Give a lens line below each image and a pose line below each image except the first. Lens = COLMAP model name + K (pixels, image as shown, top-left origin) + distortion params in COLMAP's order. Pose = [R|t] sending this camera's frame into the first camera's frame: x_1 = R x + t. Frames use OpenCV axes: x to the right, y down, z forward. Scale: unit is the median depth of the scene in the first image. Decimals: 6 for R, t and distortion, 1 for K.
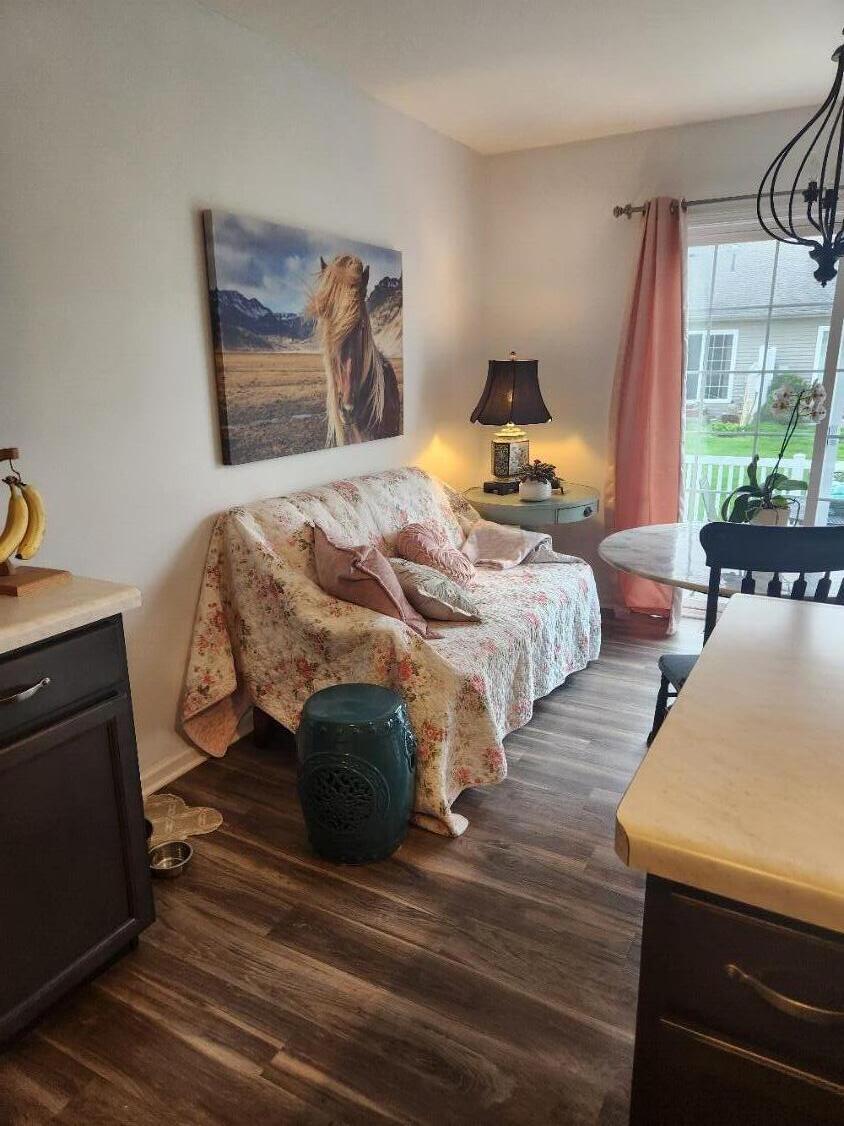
lens RADIAL K [[755.8, 0, 422.0], [0, 755.8, 563.0], [0, 0, 1]] dist [0.076042, 0.000053]
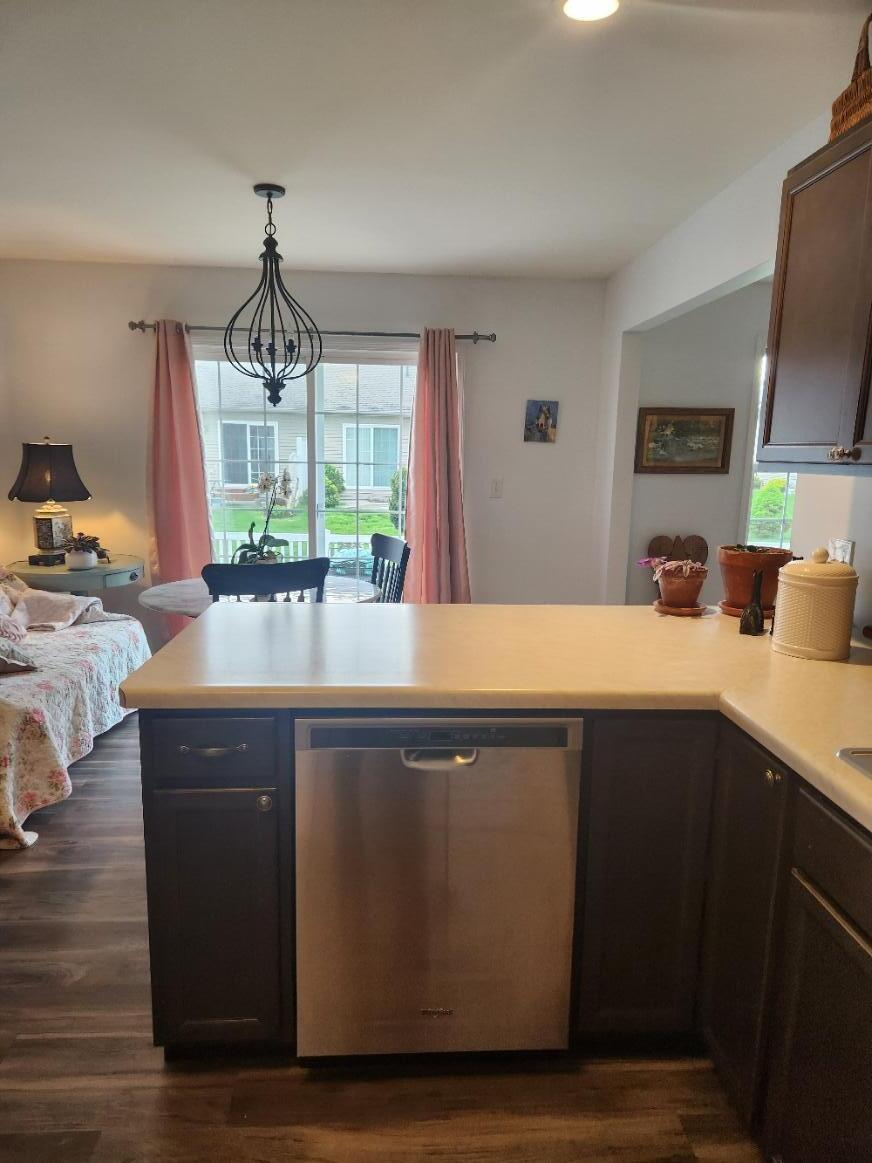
lens RADIAL K [[782.1, 0, 438.2], [0, 782.1, 599.5], [0, 0, 1]] dist [0.031716, -0.000471]
pose [[0.846692, -0.076028, 0.526623, -0.022157], [0.108639, 0.993591, -0.031223, 0.059822], [-0.520874, 0.083648, 0.849525, -0.272984]]
